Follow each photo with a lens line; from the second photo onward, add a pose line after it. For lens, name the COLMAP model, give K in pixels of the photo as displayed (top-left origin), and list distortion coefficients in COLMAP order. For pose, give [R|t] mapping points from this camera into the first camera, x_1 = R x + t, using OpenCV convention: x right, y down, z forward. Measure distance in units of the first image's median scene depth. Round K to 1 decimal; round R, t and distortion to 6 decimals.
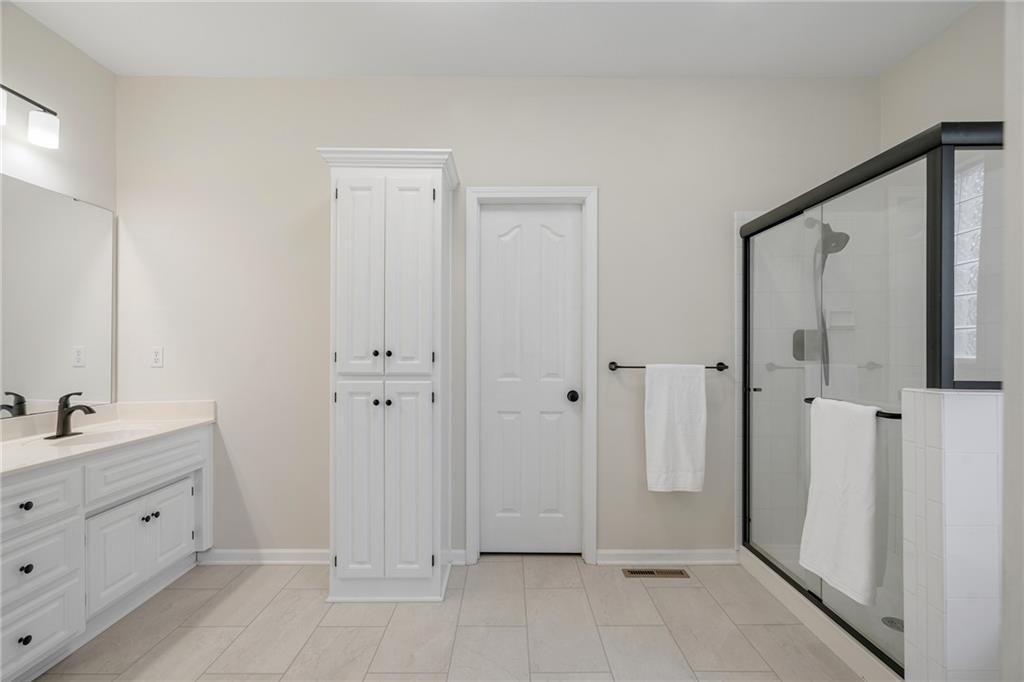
lens RADIAL K [[460.7, 0, 509.9], [0, 460.7, 348.4], [0, 0, 1]] dist [0.000998, 0.000340]
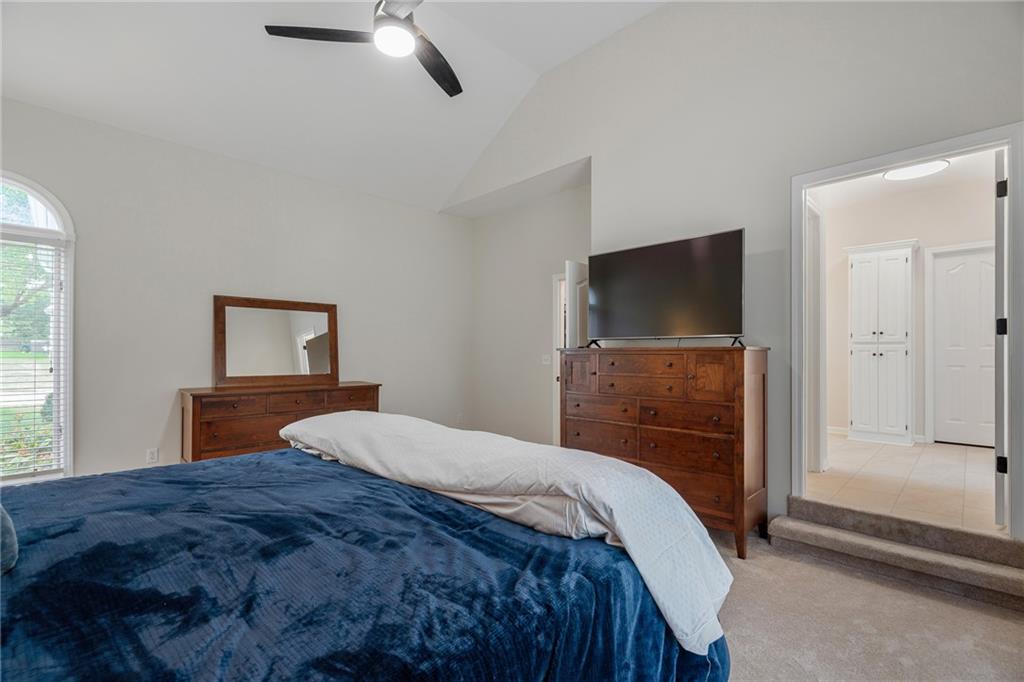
lens RADIAL K [[460.7, 0, 509.9], [0, 460.7, 348.4], [0, 0, 1]] dist [0.000998, 0.000340]
pose [[0.705395, -0.002721, -0.708809, 0.057072], [-0.001453, 0.999985, -0.005285, 0.099916], [0.708813, 0.004757, 0.705381, -1.880840]]
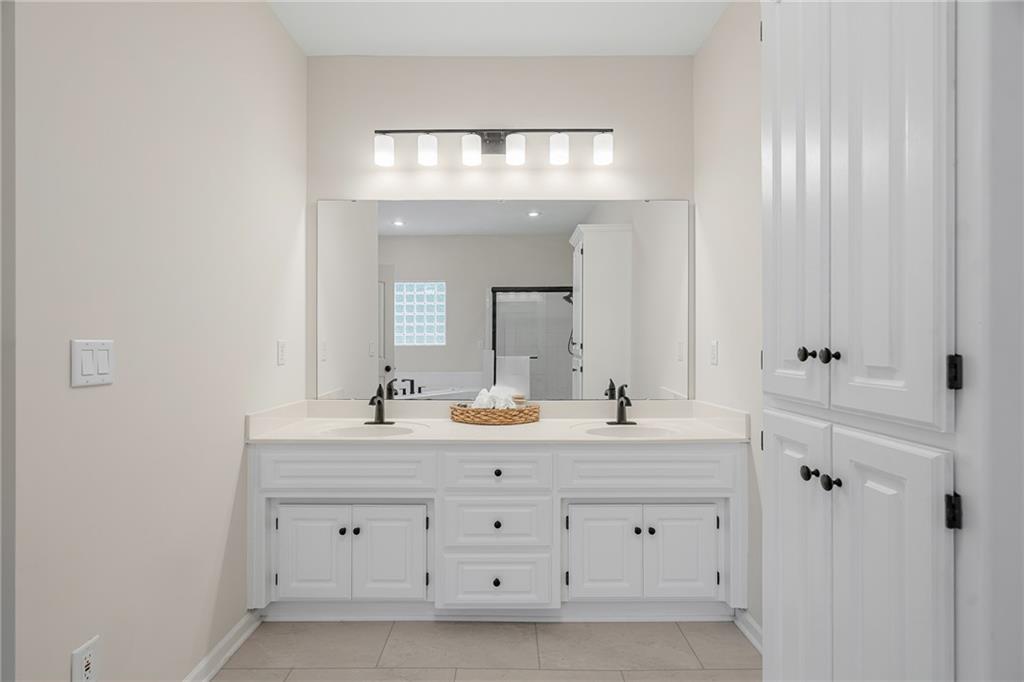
lens RADIAL K [[466.2, 0, 507.2], [0, 466.2, 343.3], [0, 0, 1]] dist [-0.001569, 0.000009]
pose [[-0.002160, 0.000483, -0.999998, 0.125887], [0.001078, 0.999999, 0.000481, 0.000496], [0.999997, -0.001077, -0.002160, 0.723734]]
